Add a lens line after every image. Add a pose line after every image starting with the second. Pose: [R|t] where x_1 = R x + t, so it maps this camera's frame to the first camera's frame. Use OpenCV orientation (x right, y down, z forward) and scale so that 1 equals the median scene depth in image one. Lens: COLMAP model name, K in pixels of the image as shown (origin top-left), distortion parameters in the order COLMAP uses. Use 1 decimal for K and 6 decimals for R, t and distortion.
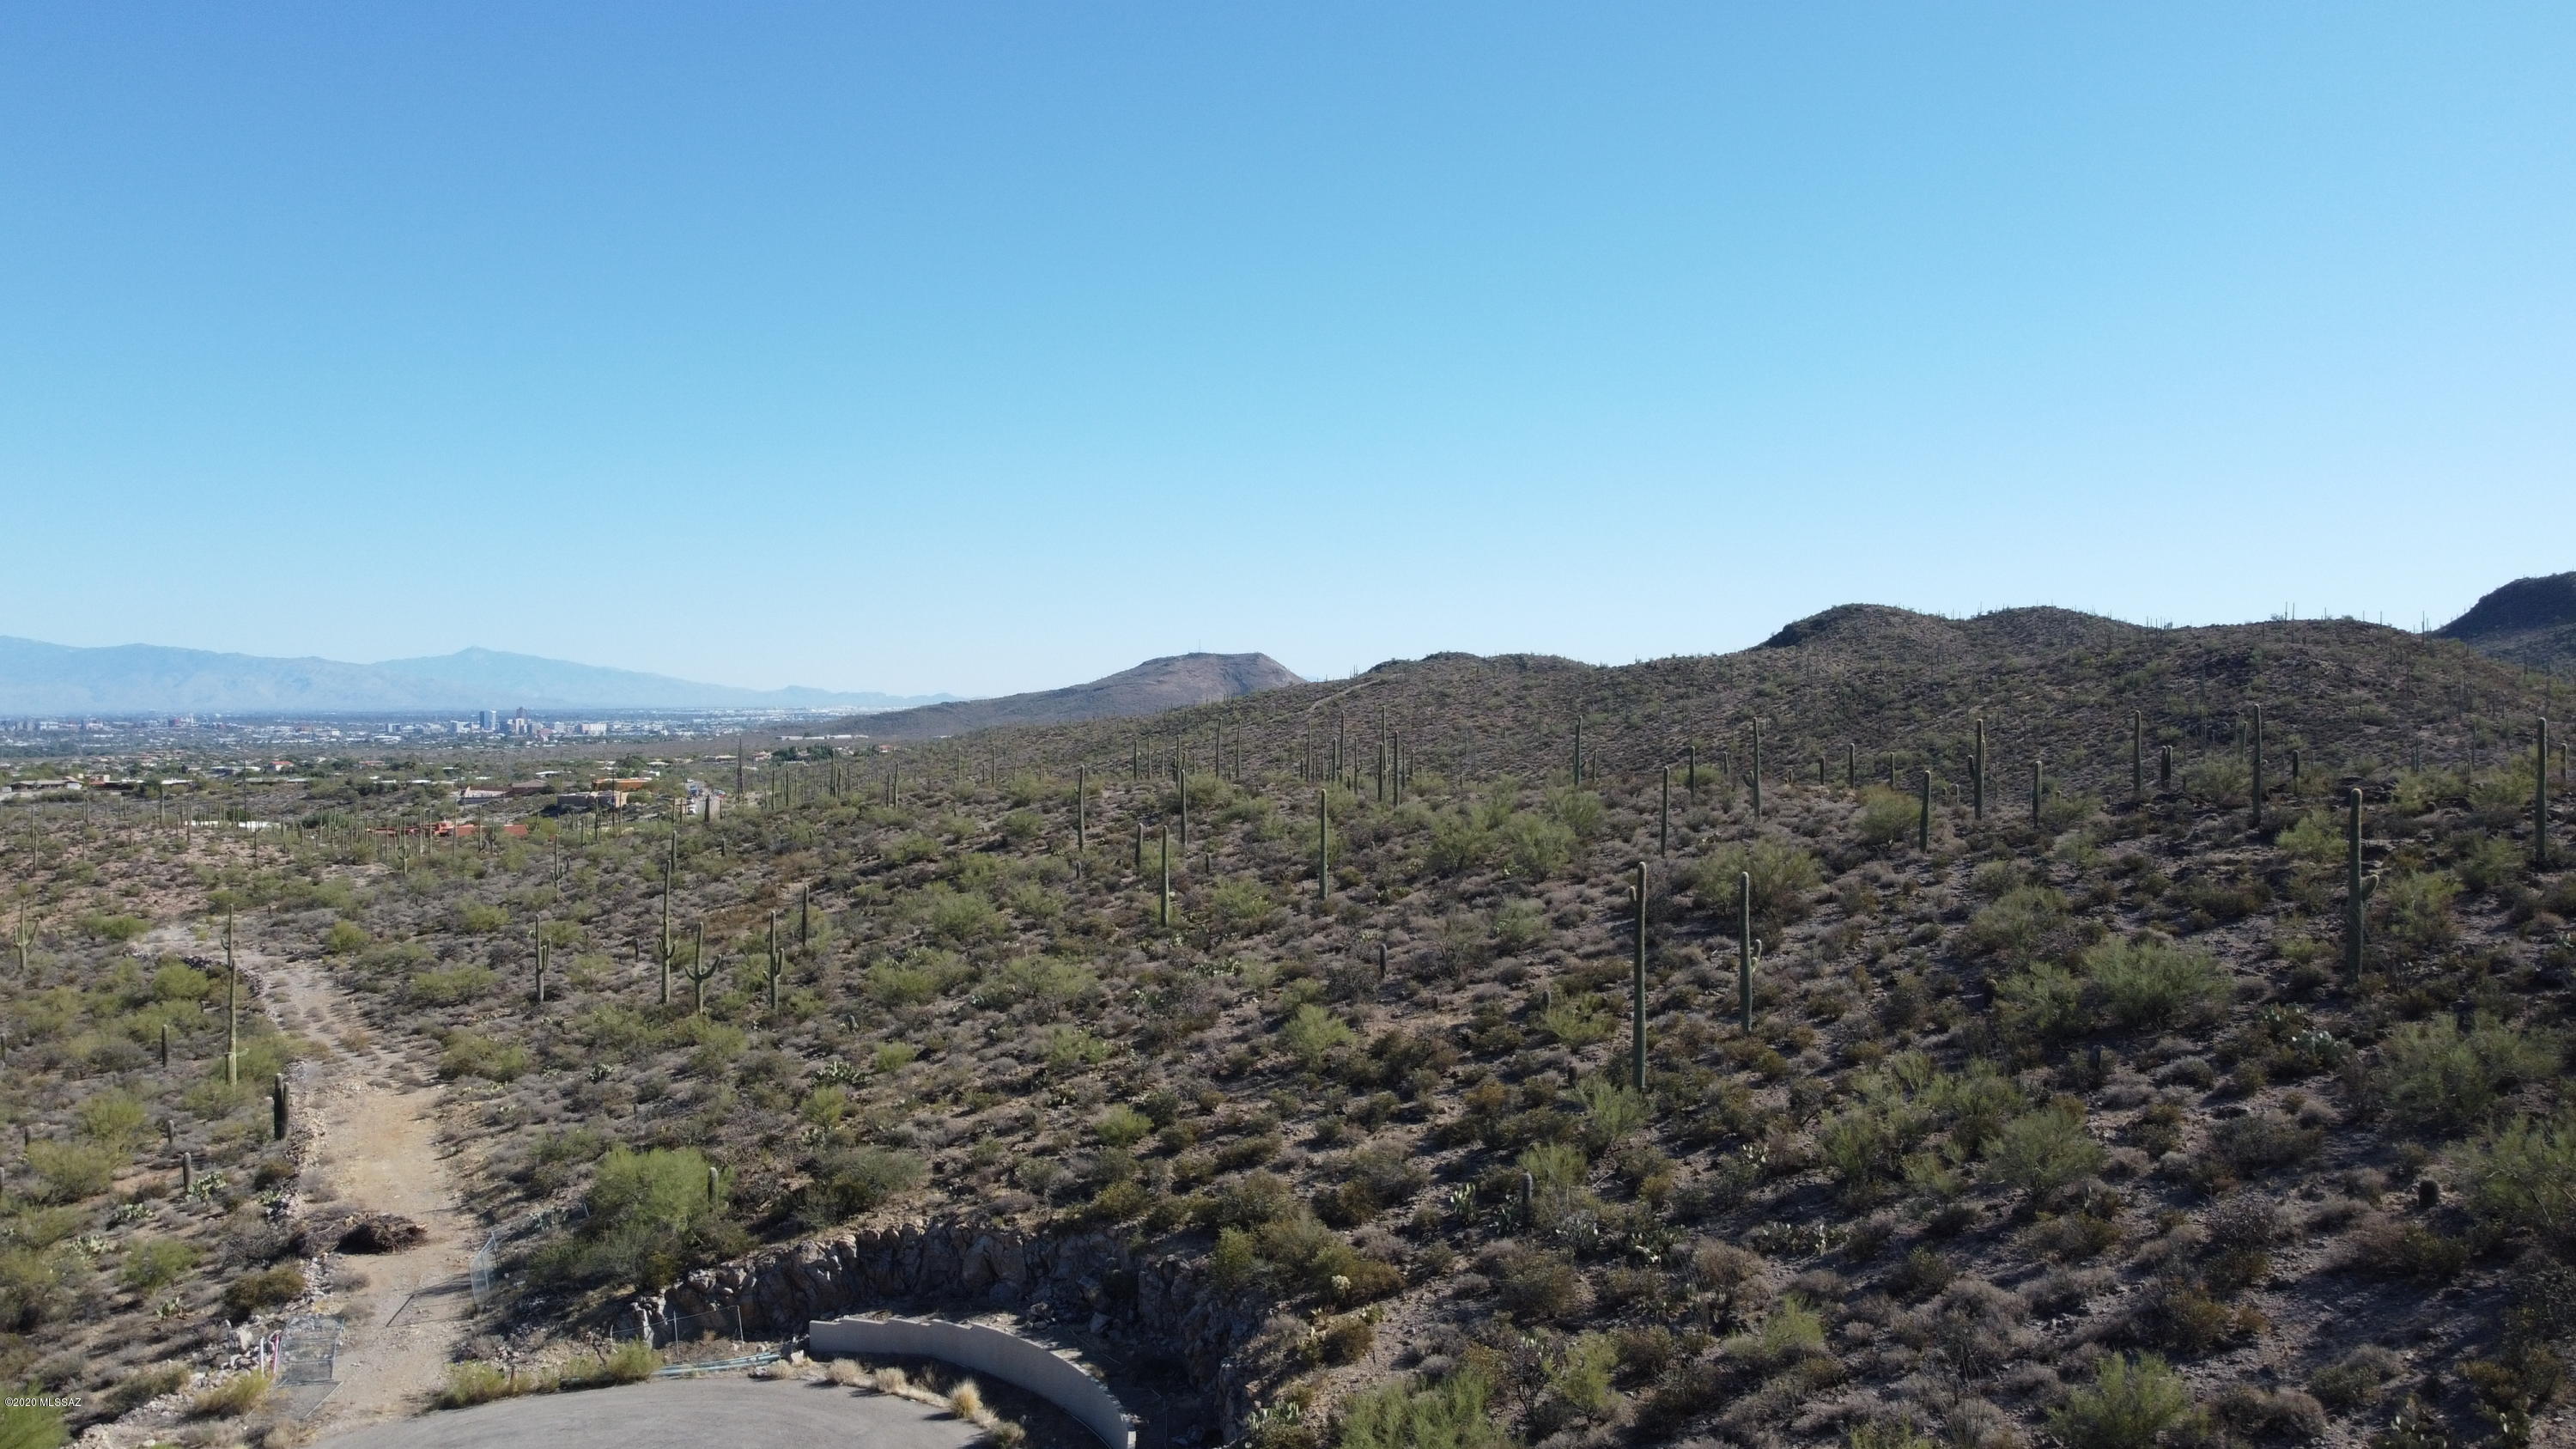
lens RADIAL K [[1935.4, 0, 1275.1], [0, 1935.4, 739.7], [0, 0, 1]] dist [-0.005410, -0.003591]
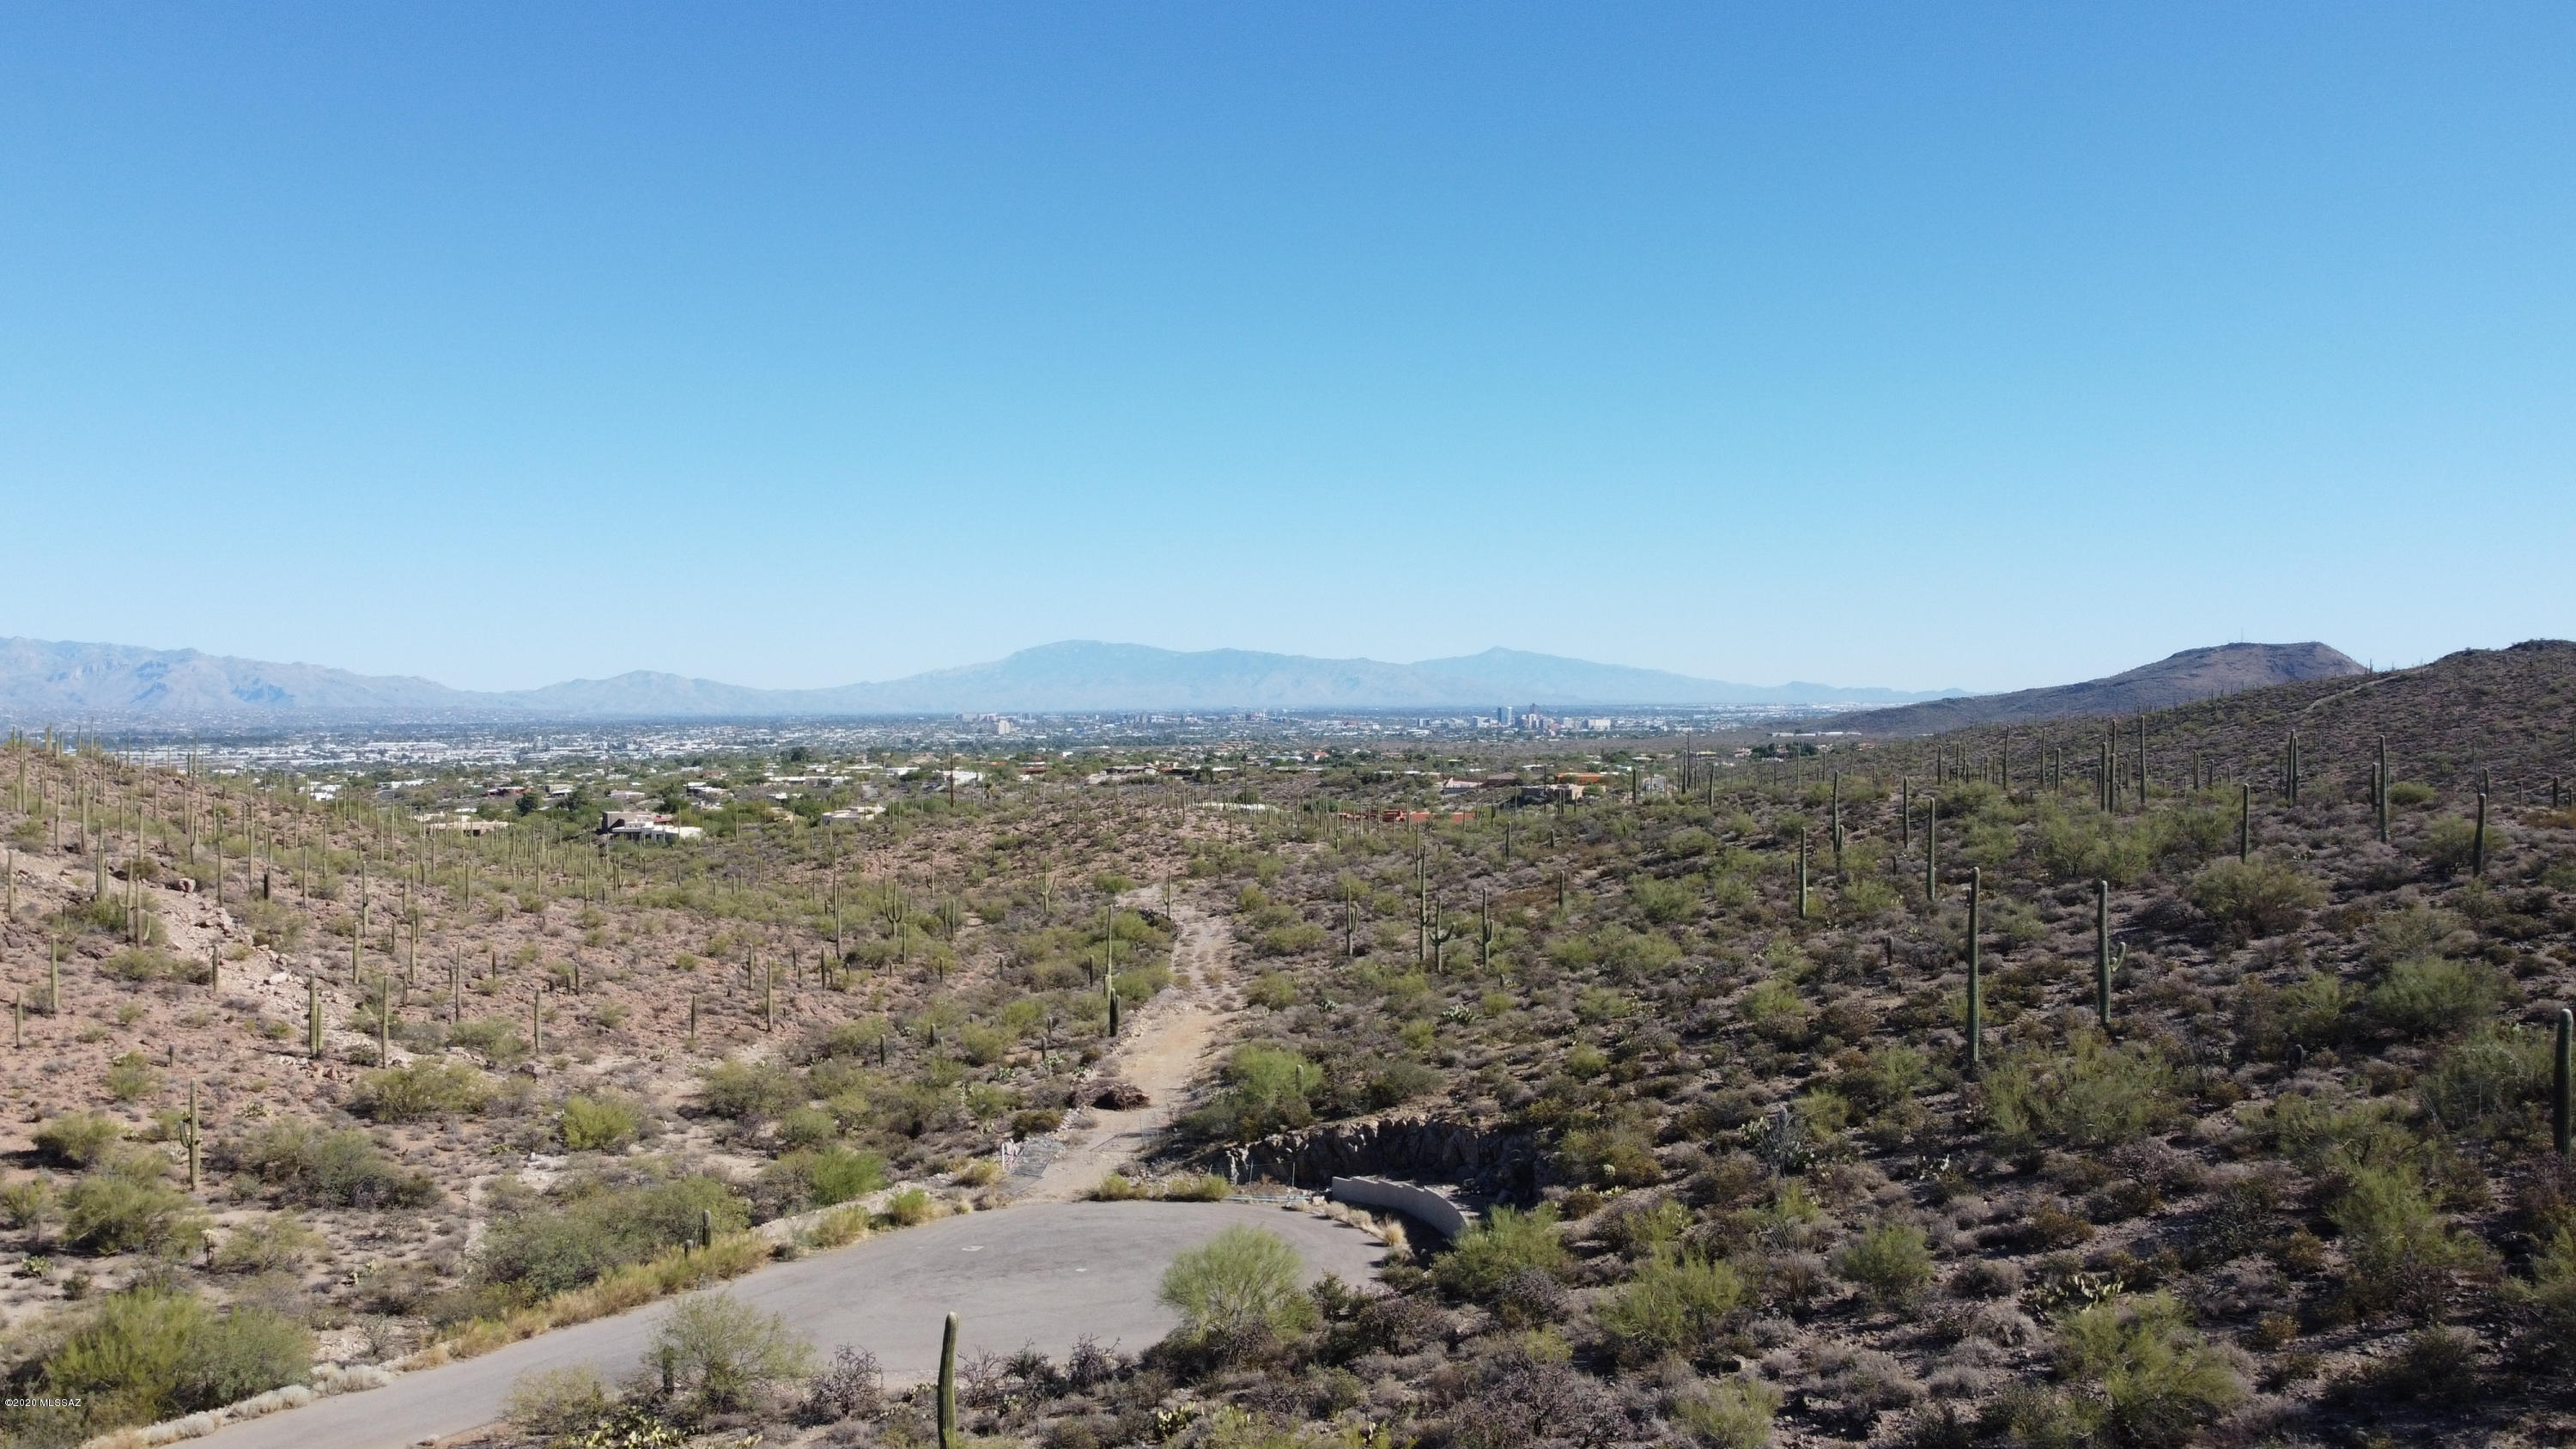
lens RADIAL K [[1935.3, 0, 1272.9], [0, 1935.3, 730.1], [0, 0, 1]] dist [-0.006177, 0.001042]
pose [[0.873654, 0.006373, -0.486505, 0.227018], [-0.007763, 0.999970, -0.000841, -0.008914], [0.486485, 0.004512, 0.873677, -0.130551]]
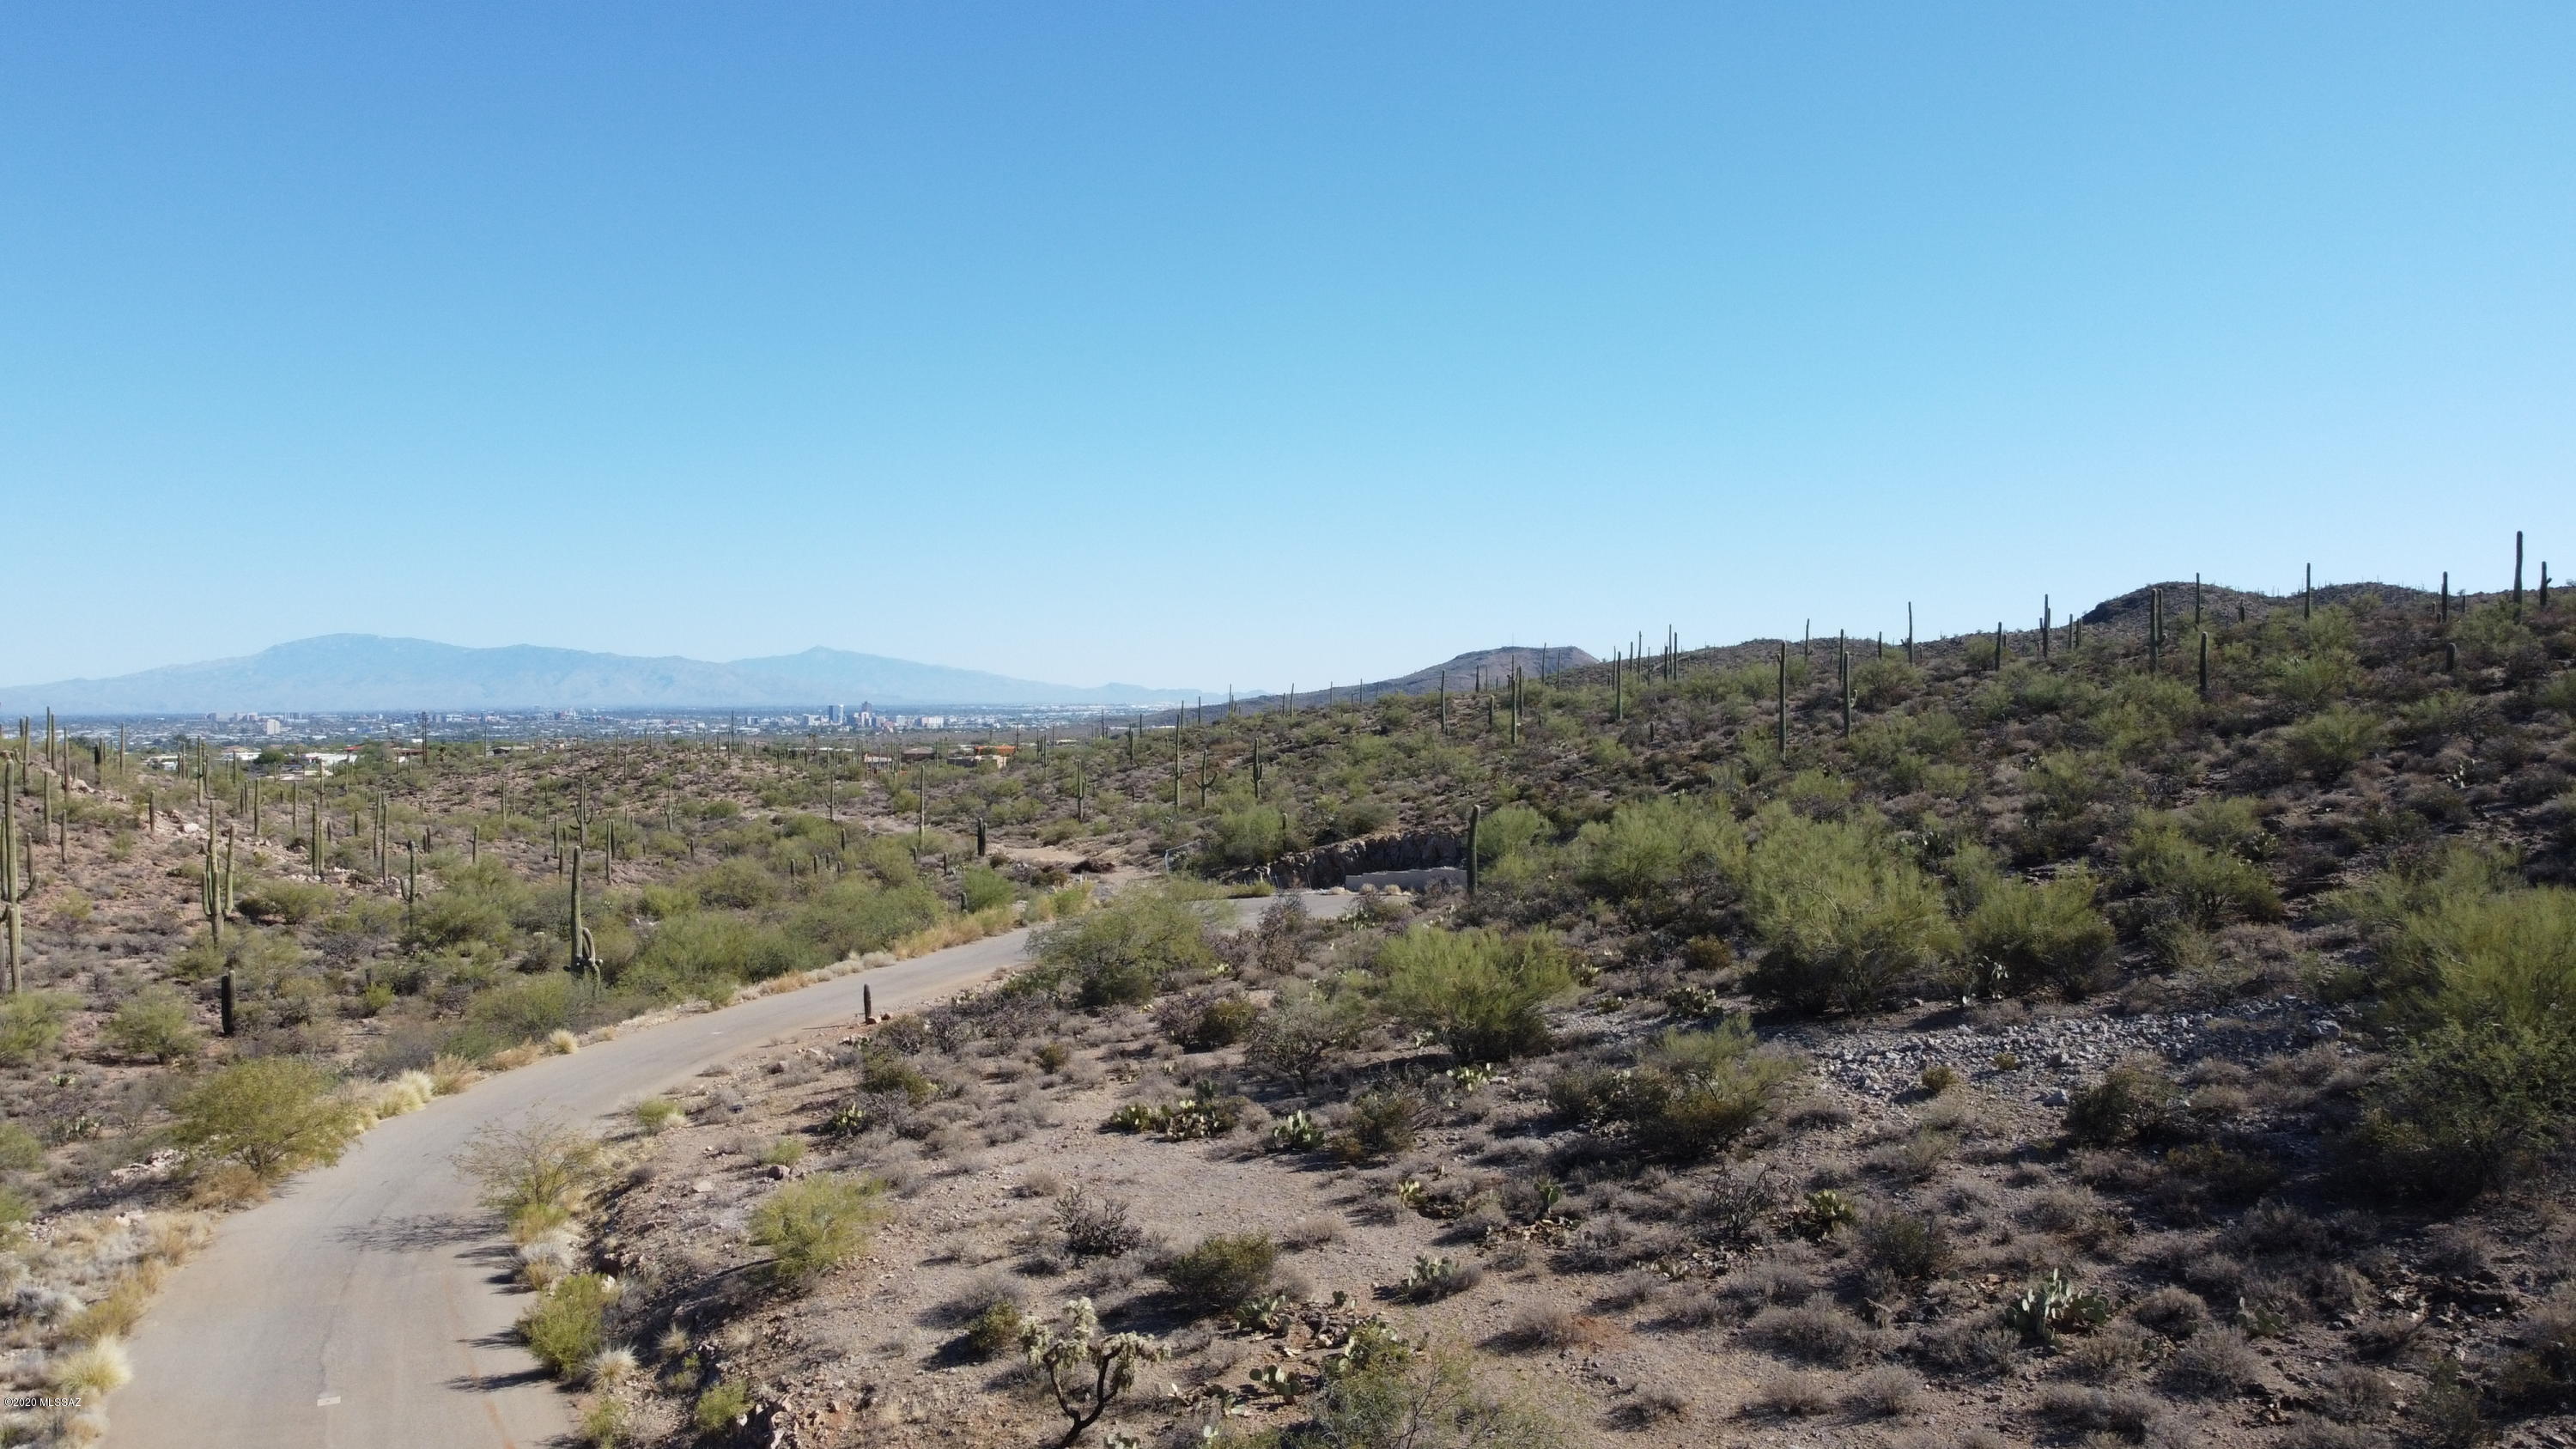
lens RADIAL K [[1935.3, 0, 1272.9], [0, 1935.3, 730.1], [0, 0, 1]] dist [-0.006177, 0.001042]
pose [[0.986933, 0.002437, -0.161113, 0.001139], [-0.002966, 0.999991, -0.003042, 0.092997], [0.161104, 0.003480, 0.986931, -0.555137]]
